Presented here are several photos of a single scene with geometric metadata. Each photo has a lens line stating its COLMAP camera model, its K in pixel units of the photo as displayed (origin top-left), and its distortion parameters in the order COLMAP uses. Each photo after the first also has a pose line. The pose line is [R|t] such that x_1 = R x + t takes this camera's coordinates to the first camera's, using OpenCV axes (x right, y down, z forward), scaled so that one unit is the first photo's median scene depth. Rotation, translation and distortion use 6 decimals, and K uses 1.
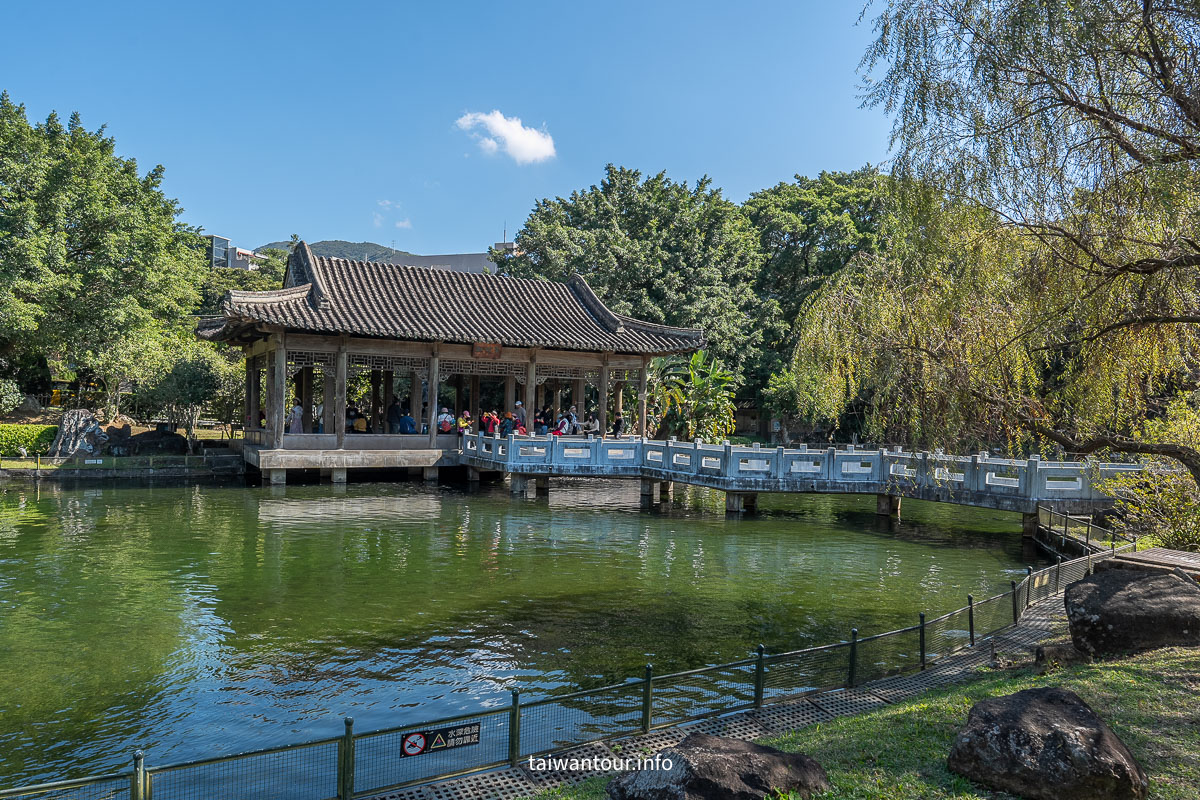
lens RADIAL K [[823.8, 0, 597.8], [0, 823.8, 410.5], [0, 0, 1]] dist [0.005061, 0.000383]
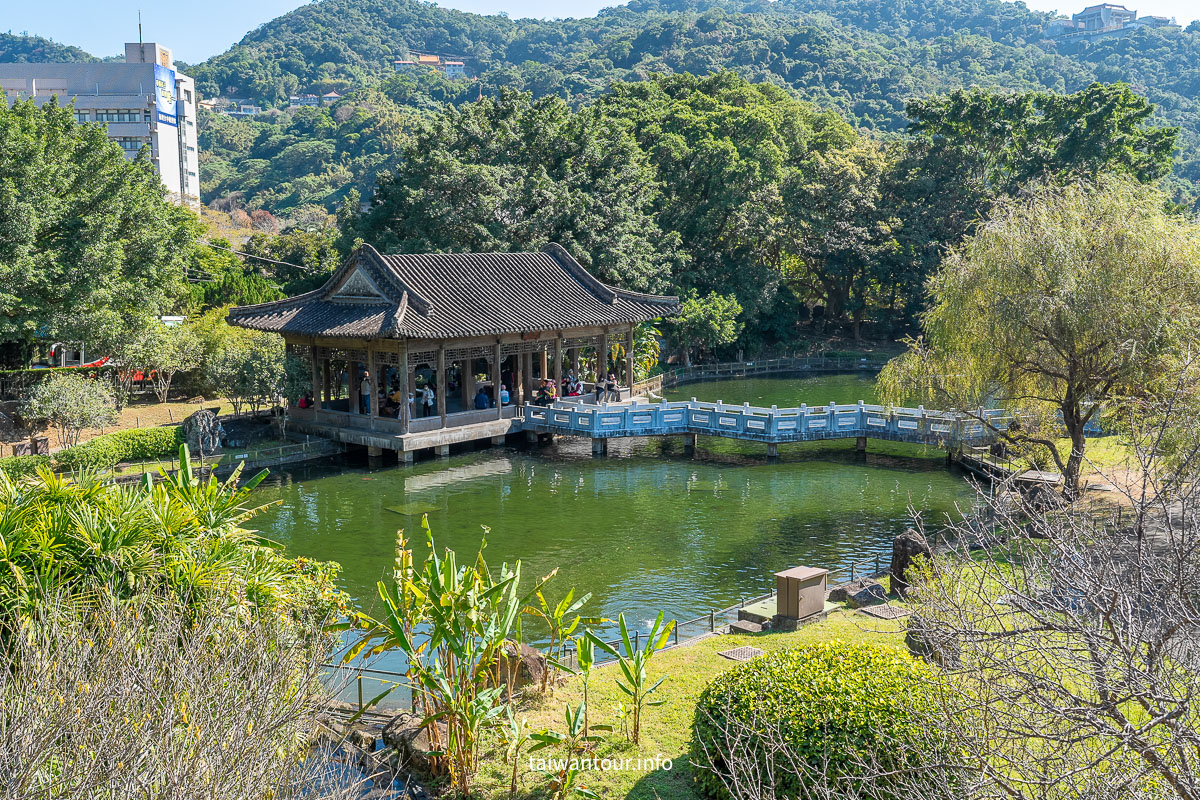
lens RADIAL K [[1208.0, 0, 605.4], [0, 1208.0, 399.1], [0, 0, 1]] dist [0.012401, 0.000000]
pose [[0.943250, -0.075191, 0.323458, -0.629671], [0.032708, 0.990329, 0.134830, -0.218409], [-0.330467, -0.116599, 0.936587, -0.715851]]
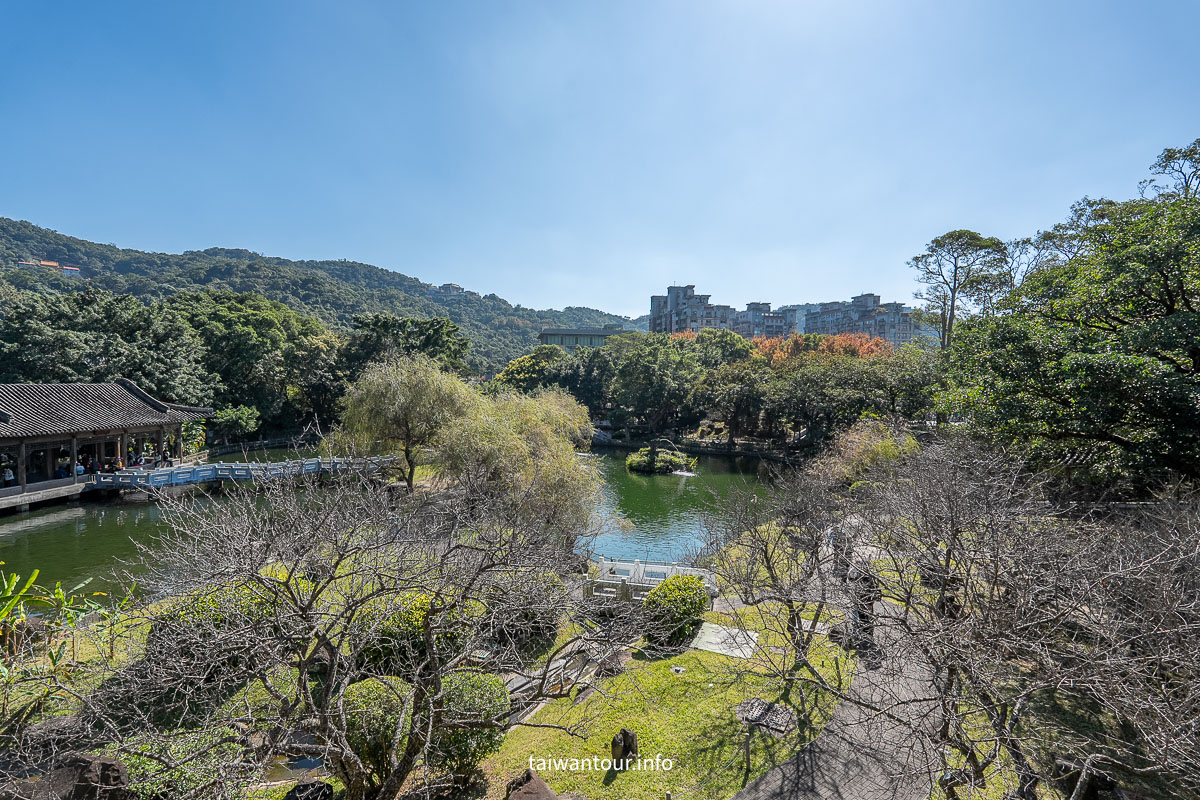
lens RADIAL K [[534.2, 0, 611.4], [0, 534.2, 399.5], [0, 0, 1]] dist [0.001208, -0.000496]
pose [[0.536843, -0.050686, 0.842158, -0.587236], [0.008539, 0.998469, 0.054650, -0.218661], [-0.843639, -0.022148, 0.536454, -0.790953]]
